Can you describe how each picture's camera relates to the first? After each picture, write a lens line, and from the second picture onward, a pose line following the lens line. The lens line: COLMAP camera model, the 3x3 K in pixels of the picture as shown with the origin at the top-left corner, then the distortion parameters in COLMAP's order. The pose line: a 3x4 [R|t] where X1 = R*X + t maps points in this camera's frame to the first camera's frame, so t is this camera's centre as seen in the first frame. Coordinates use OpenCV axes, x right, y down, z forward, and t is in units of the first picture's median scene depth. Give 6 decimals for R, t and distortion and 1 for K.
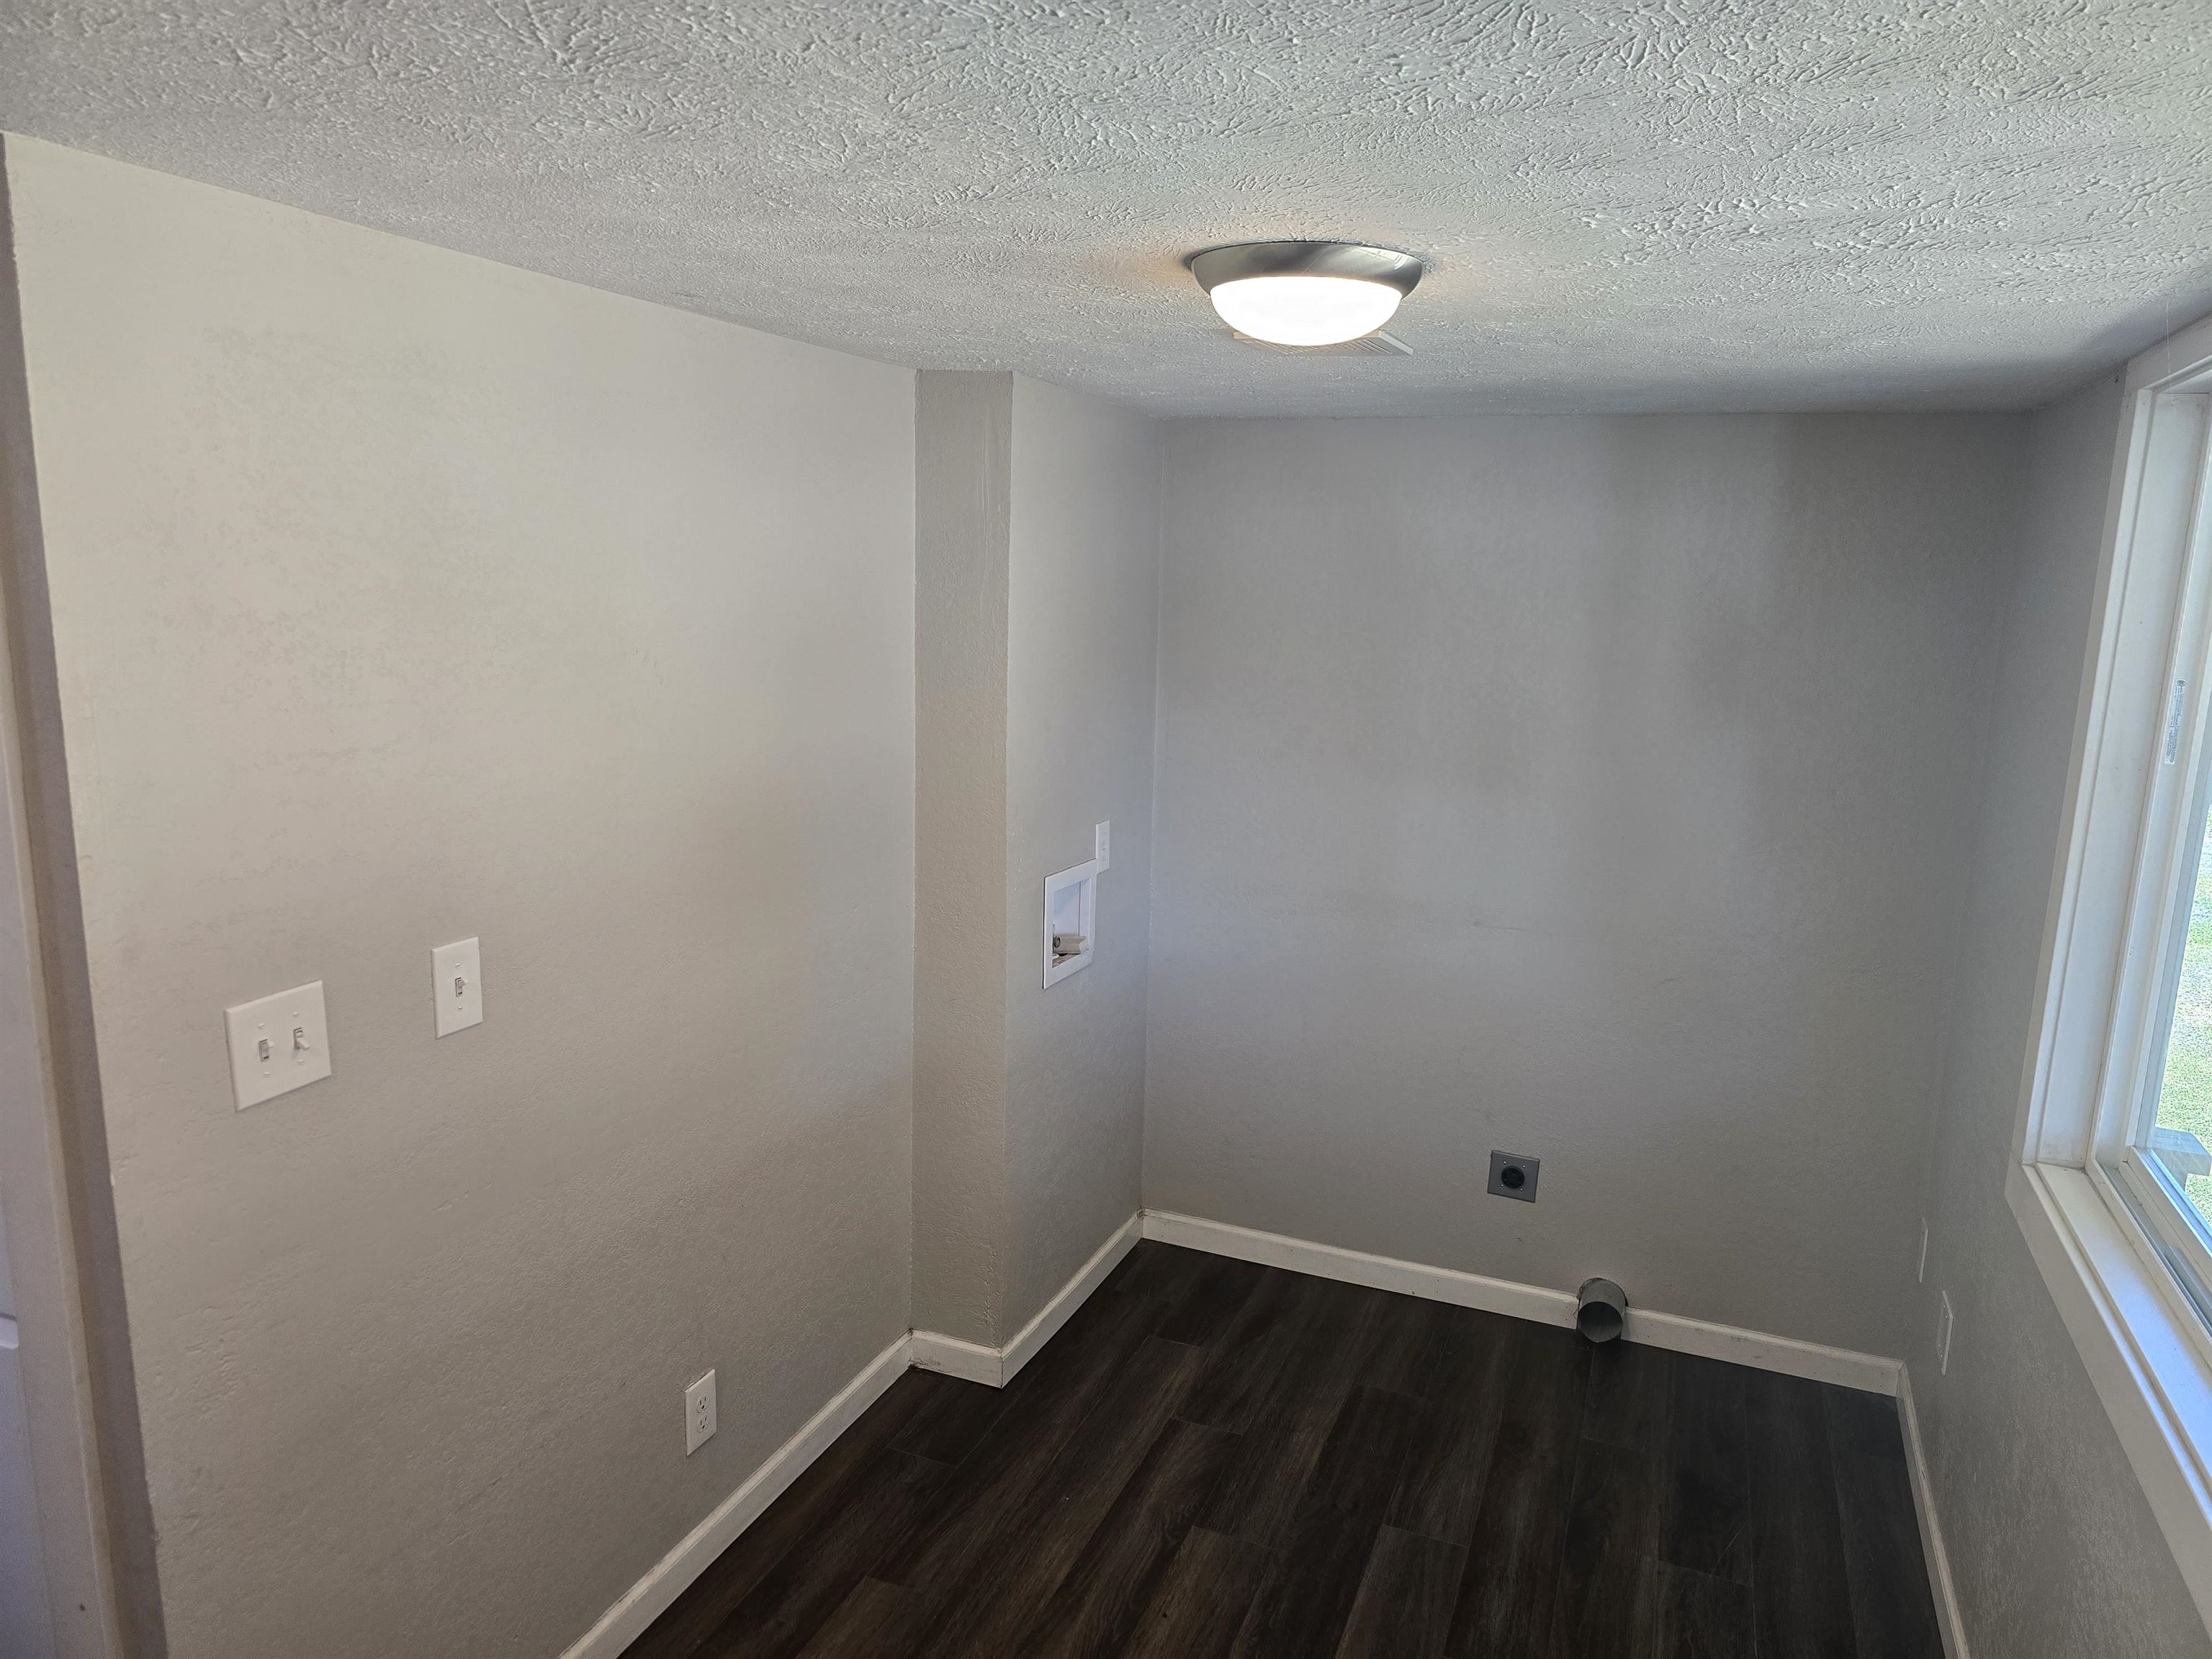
lens RADIAL K [[1472.8, 0, 1110.9], [0, 1472.8, 840.3], [0, 0, 1]] dist [0.065006, -0.075975]
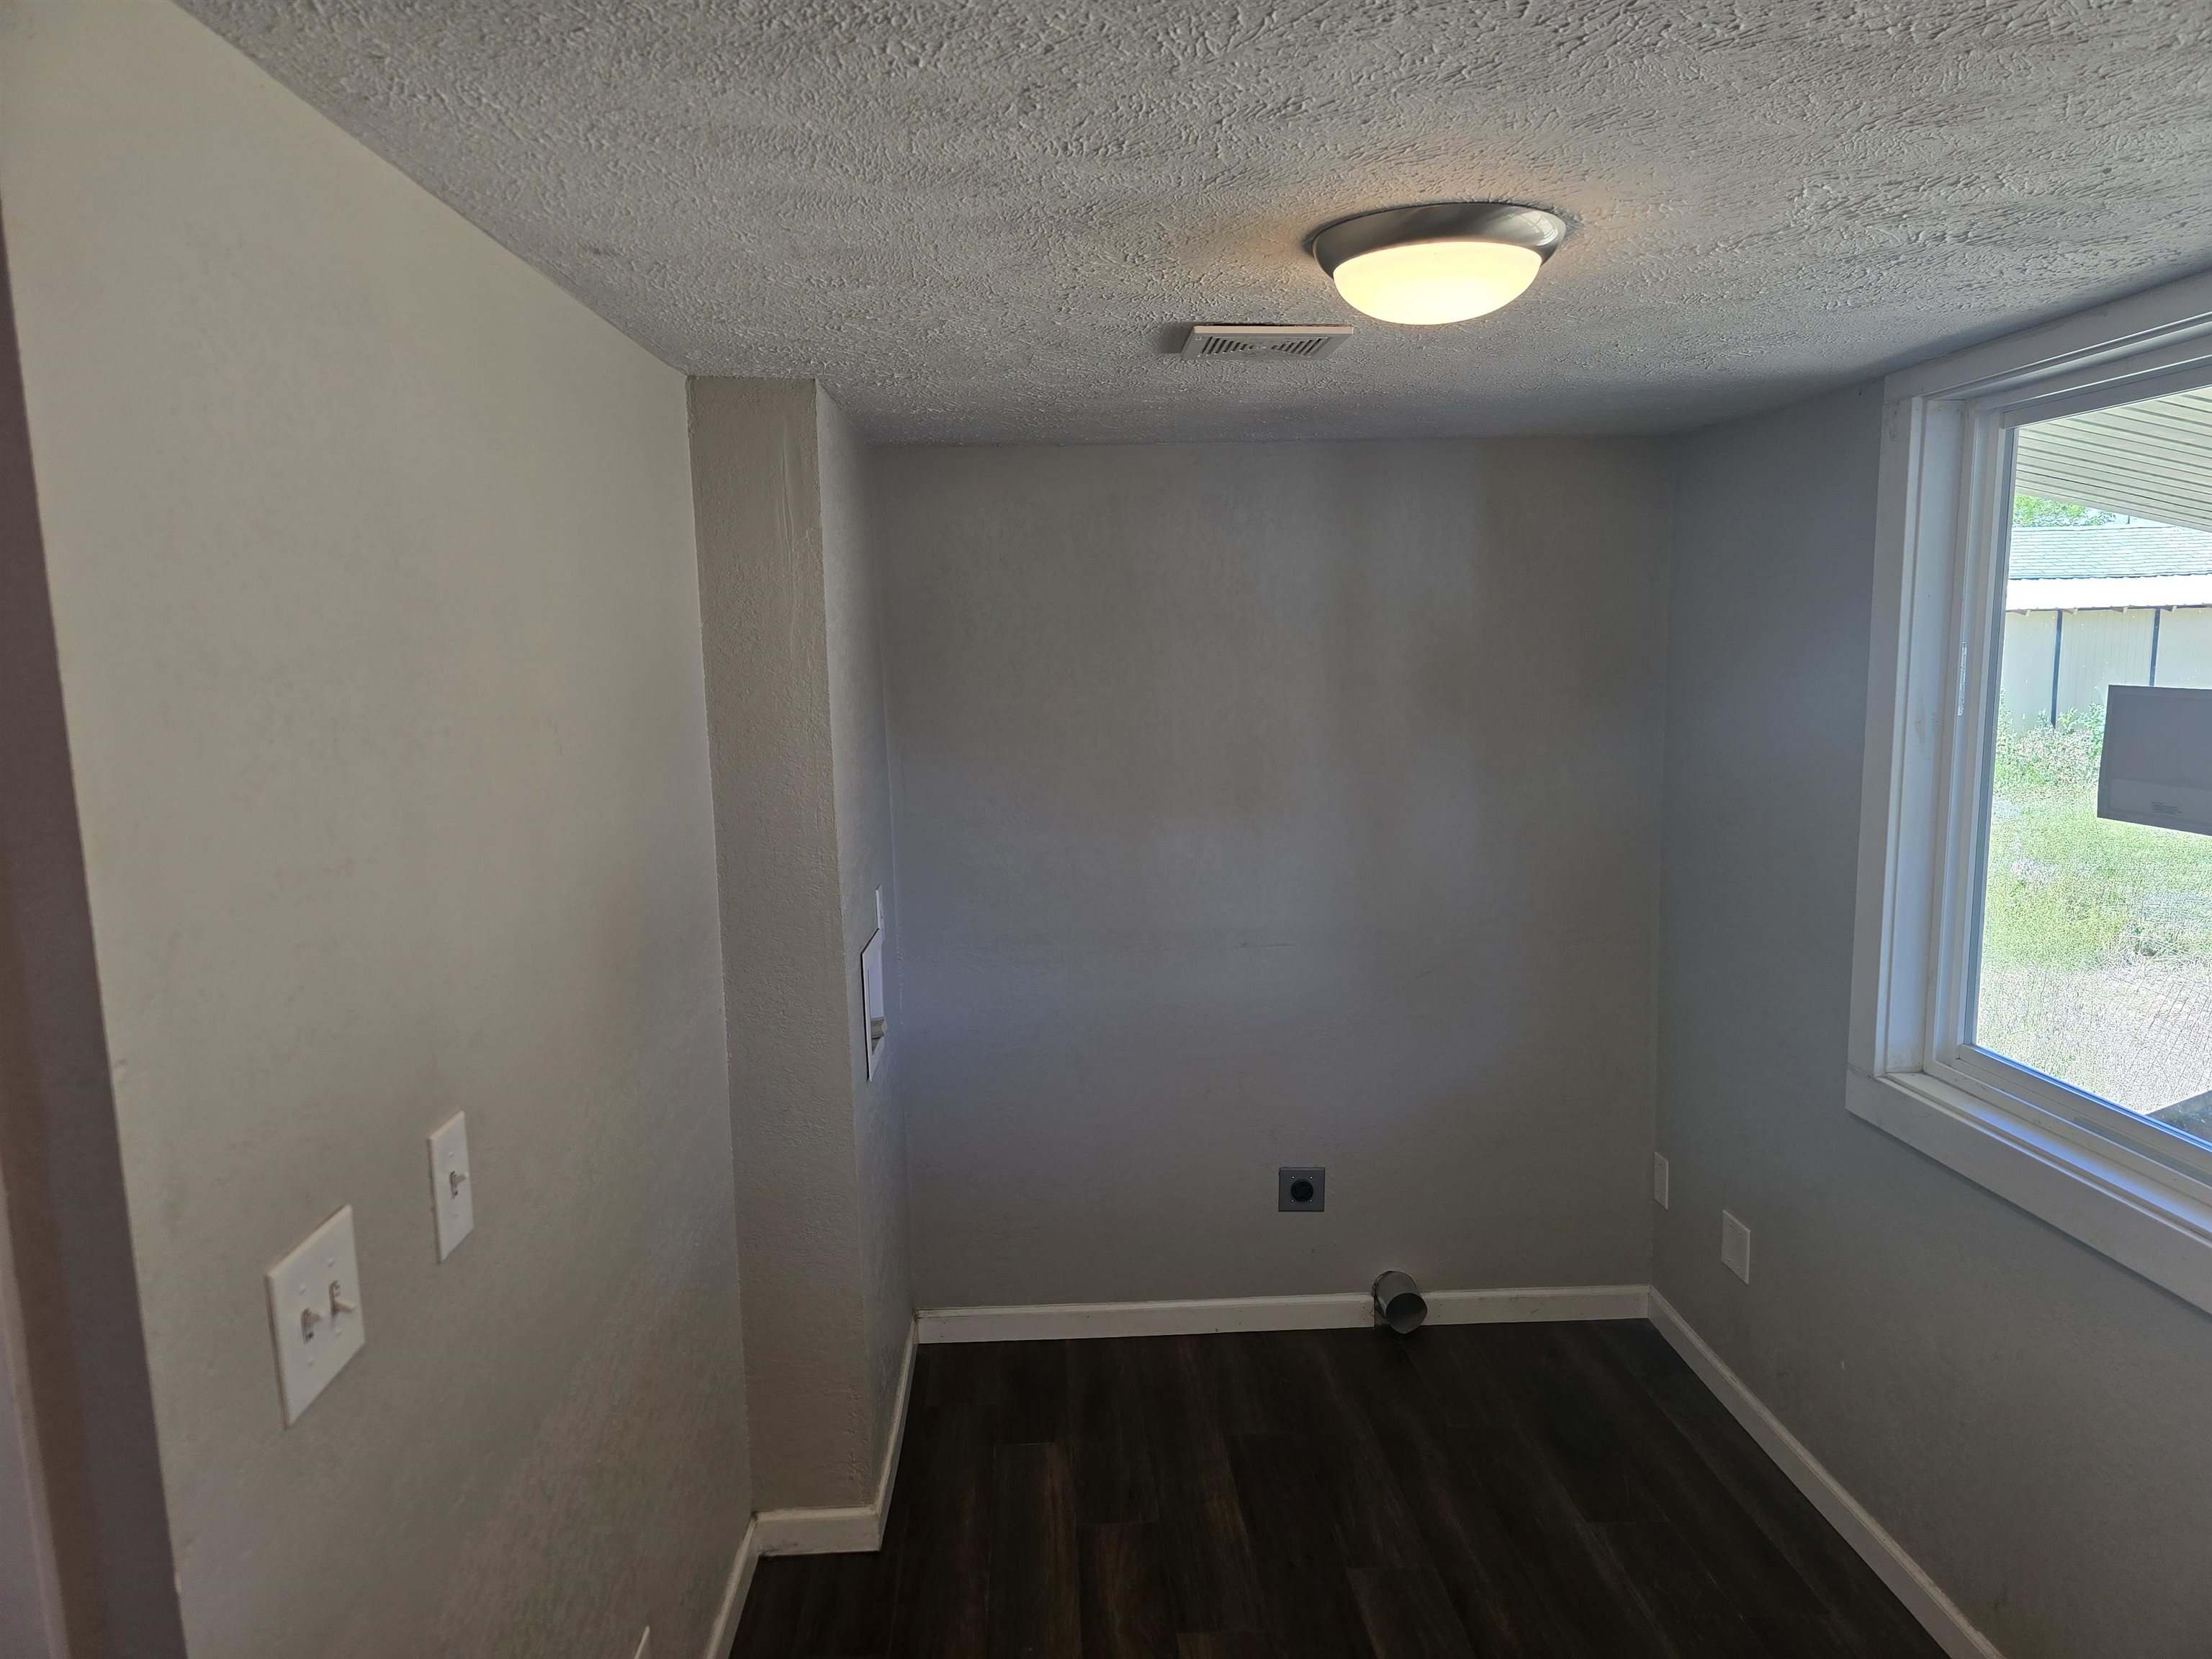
lens RADIAL K [[1472.8, 0, 1110.9], [0, 1472.8, 840.3], [0, 0, 1]] dist [0.065006, -0.075975]
pose [[0.910591, -0.104080, 0.399989, -0.254522], [0.121140, 0.992481, -0.017530, -0.008432], [-0.395157, 0.064418, 0.916352, 0.128612]]
